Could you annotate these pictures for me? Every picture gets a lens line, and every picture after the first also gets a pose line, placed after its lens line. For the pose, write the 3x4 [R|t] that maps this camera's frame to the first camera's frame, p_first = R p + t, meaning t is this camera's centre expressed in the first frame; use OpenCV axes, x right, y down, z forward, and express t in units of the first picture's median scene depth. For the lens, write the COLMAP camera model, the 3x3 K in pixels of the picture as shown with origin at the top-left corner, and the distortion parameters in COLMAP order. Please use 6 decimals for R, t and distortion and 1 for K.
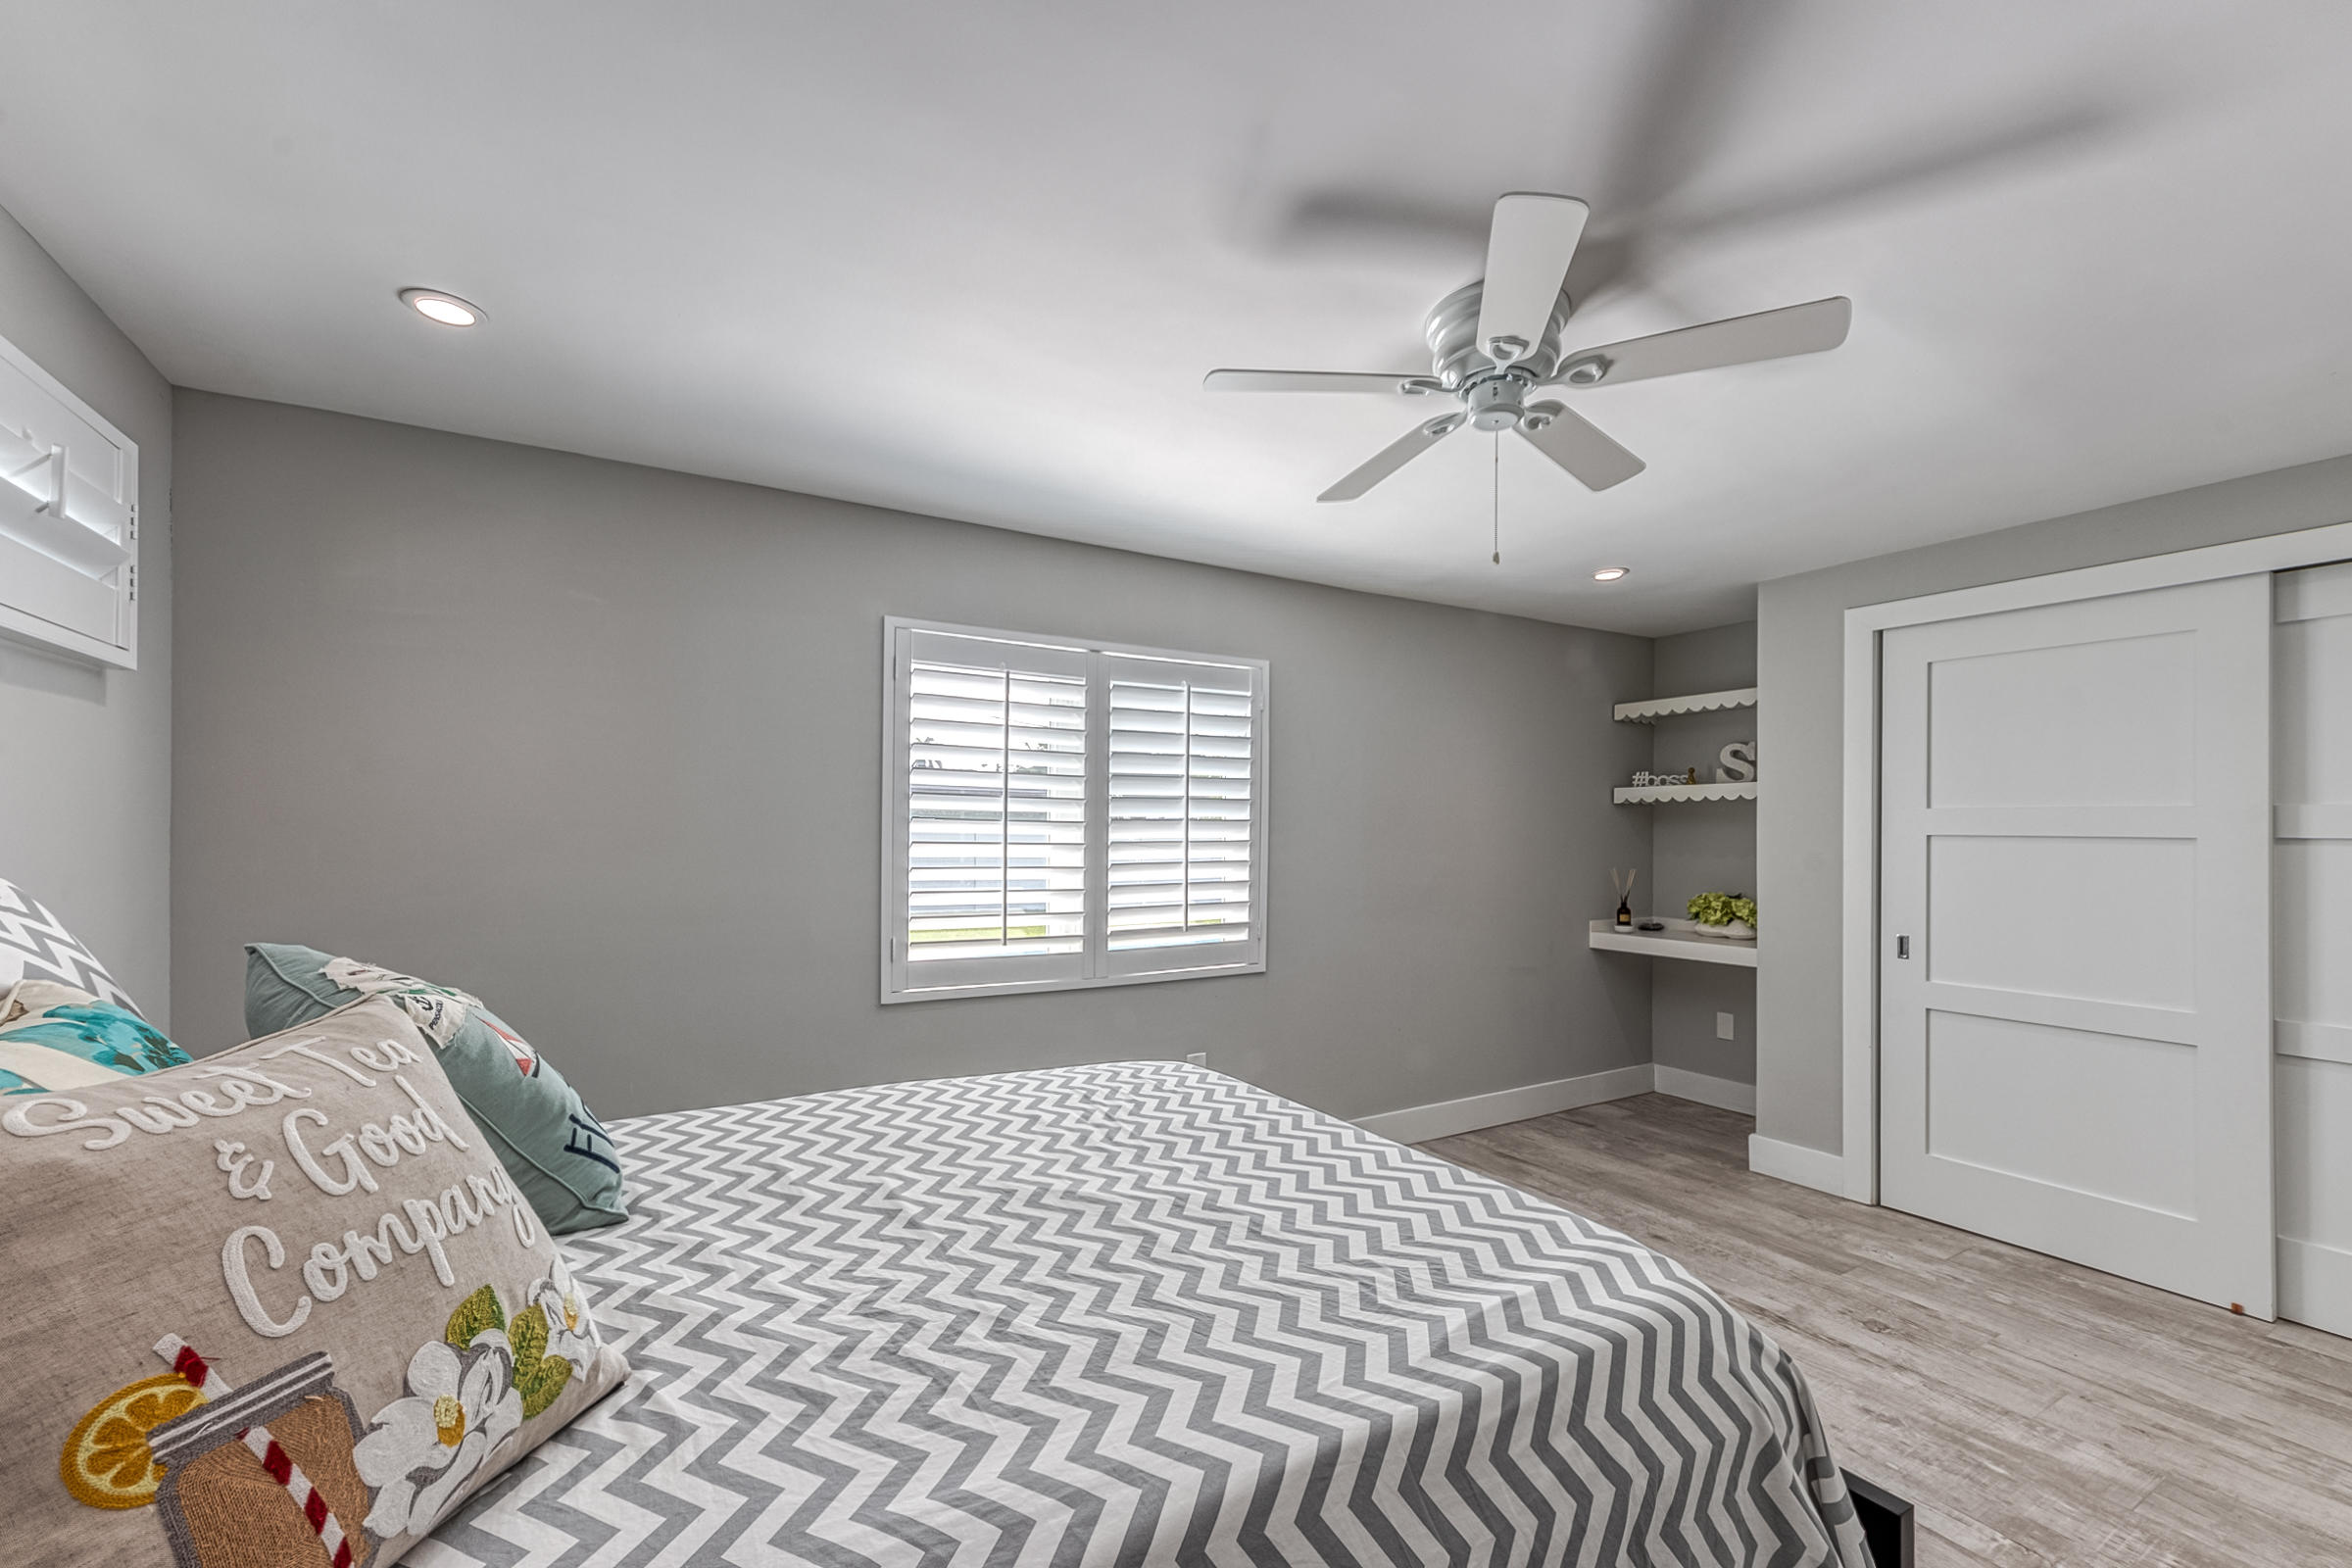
lens RADIAL K [[954.9, 0, 1176.0], [0, 954.9, 818.3], [0, 0, 1]] dist [0.002044, 0.000265]
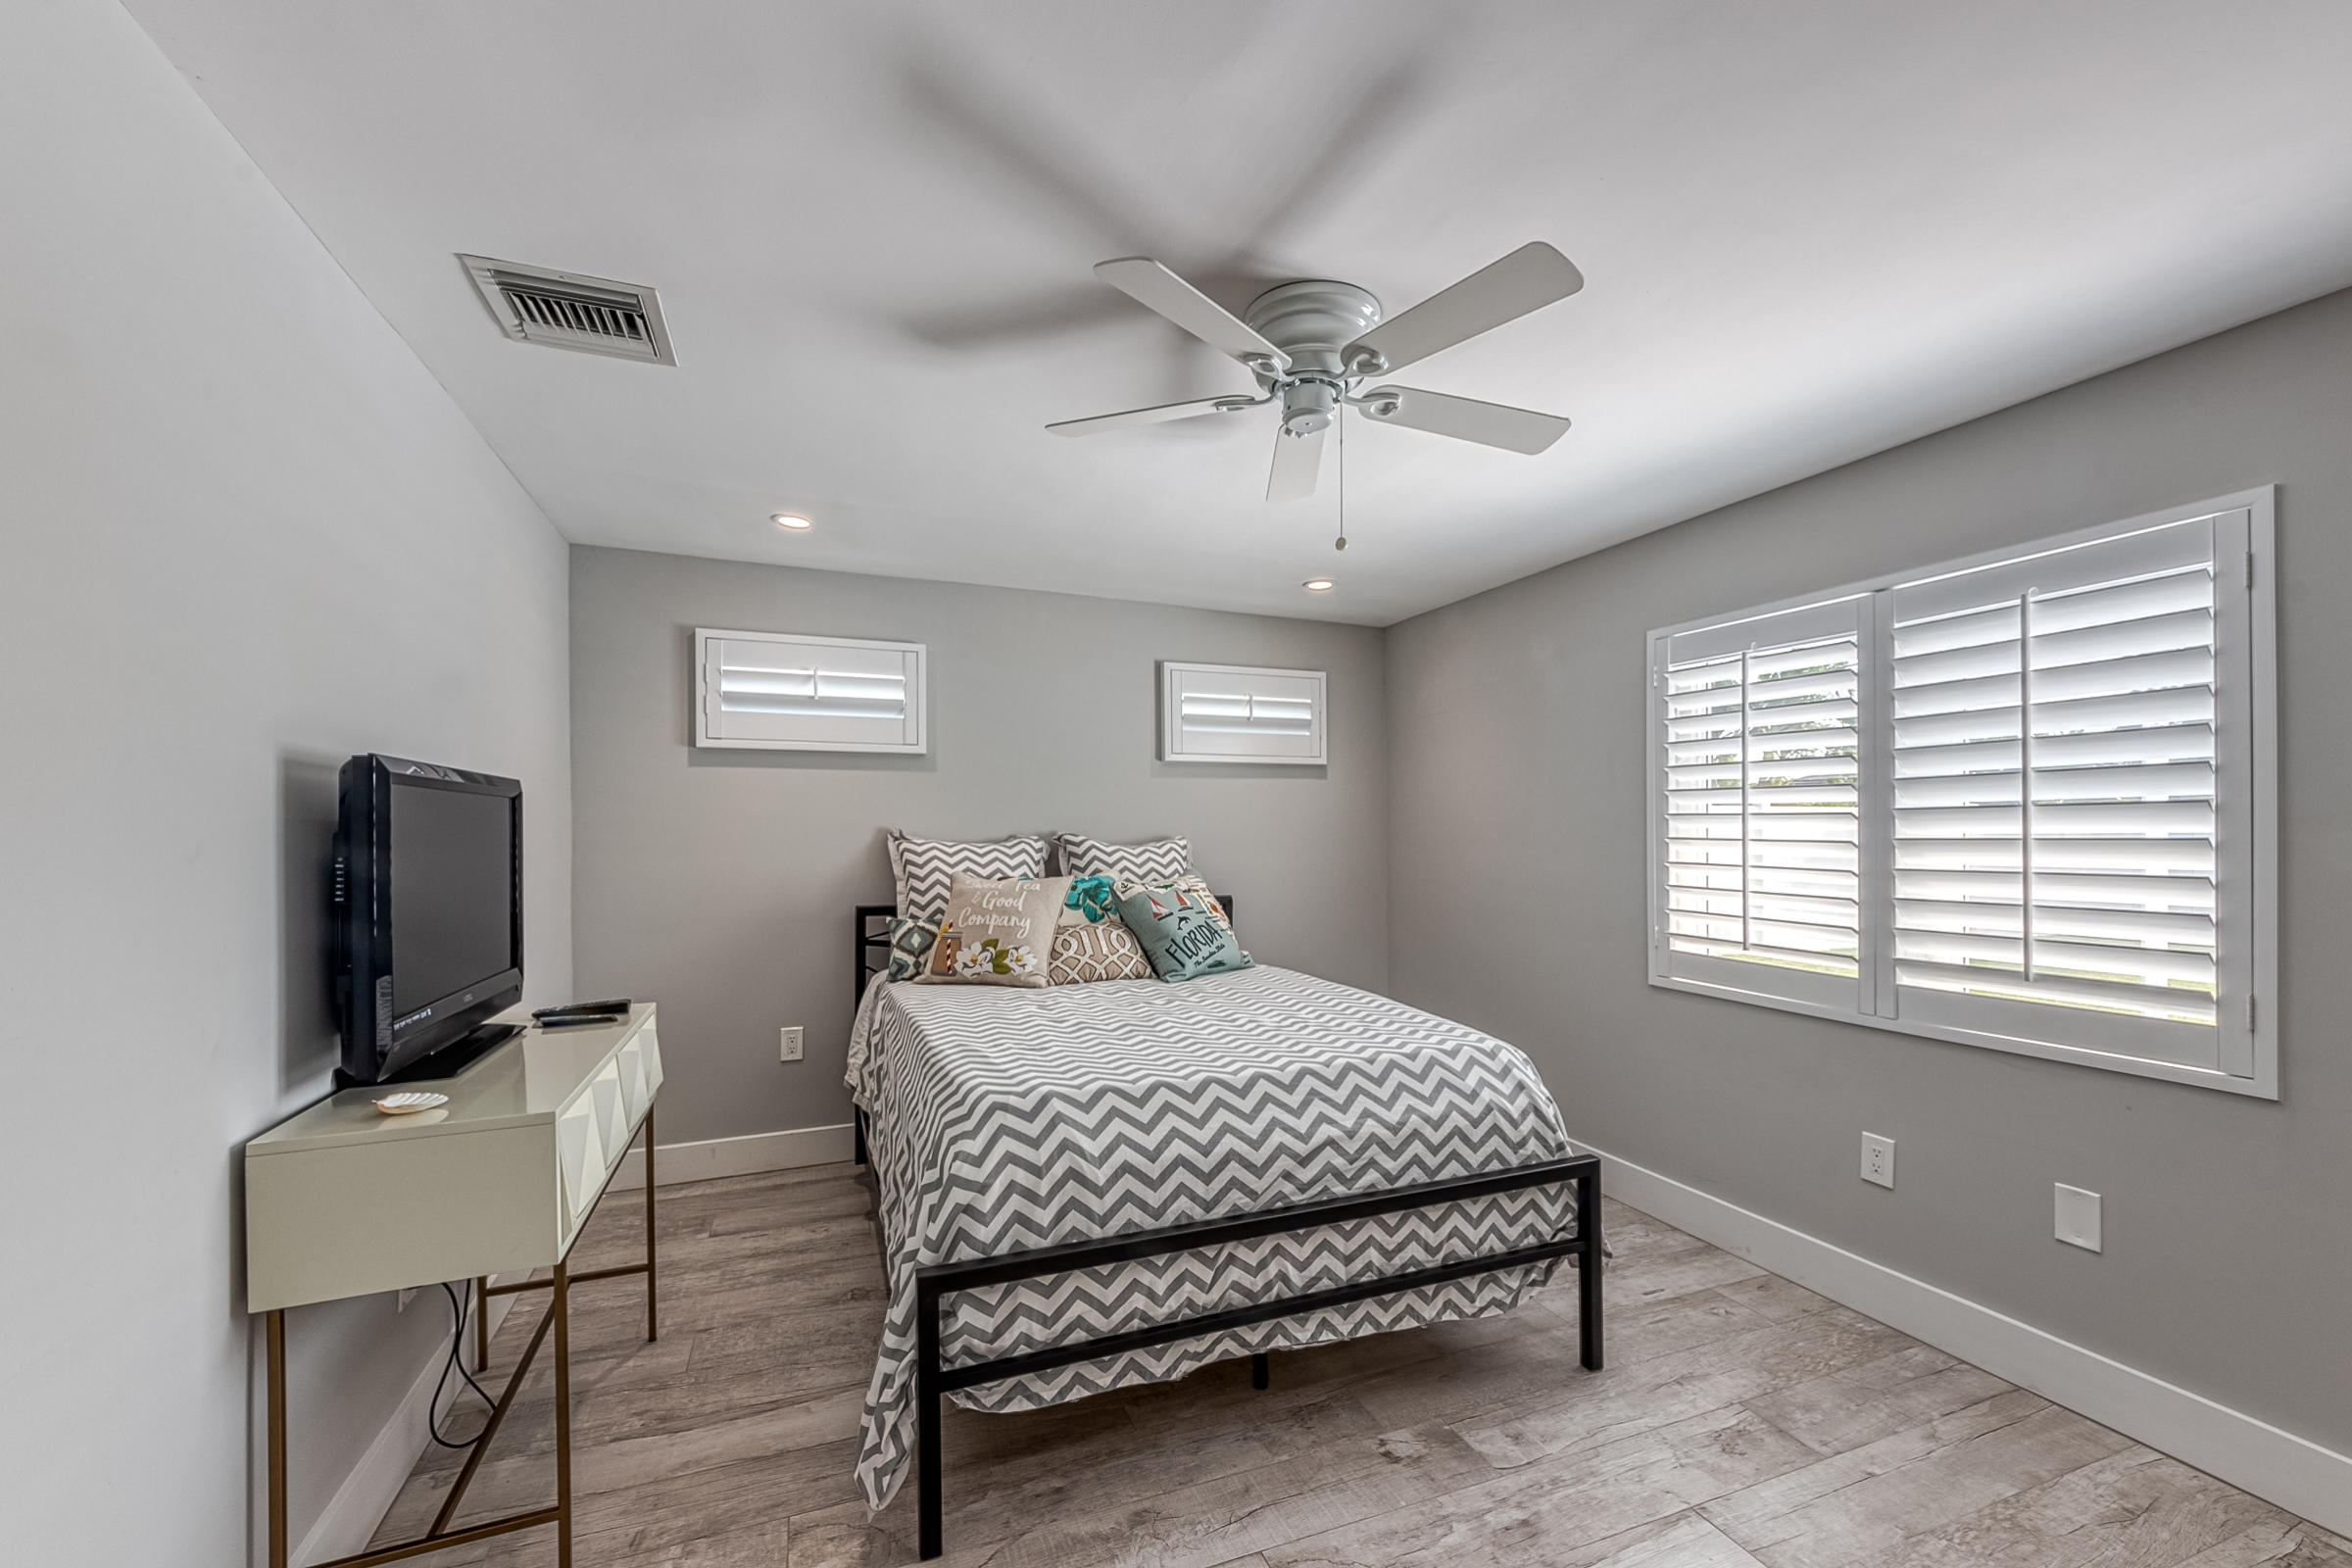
lens RADIAL K [[916.5, 0, 1179.4], [0, 916.5, 824.4], [0, 0, 1]] dist [0.001578, -0.000461]
pose [[-0.142201, -0.009607, -0.989791, 0.735793], [0.017364, 0.999775, -0.012199, 0.012040], [0.989686, -0.018921, -0.142002, 0.555693]]
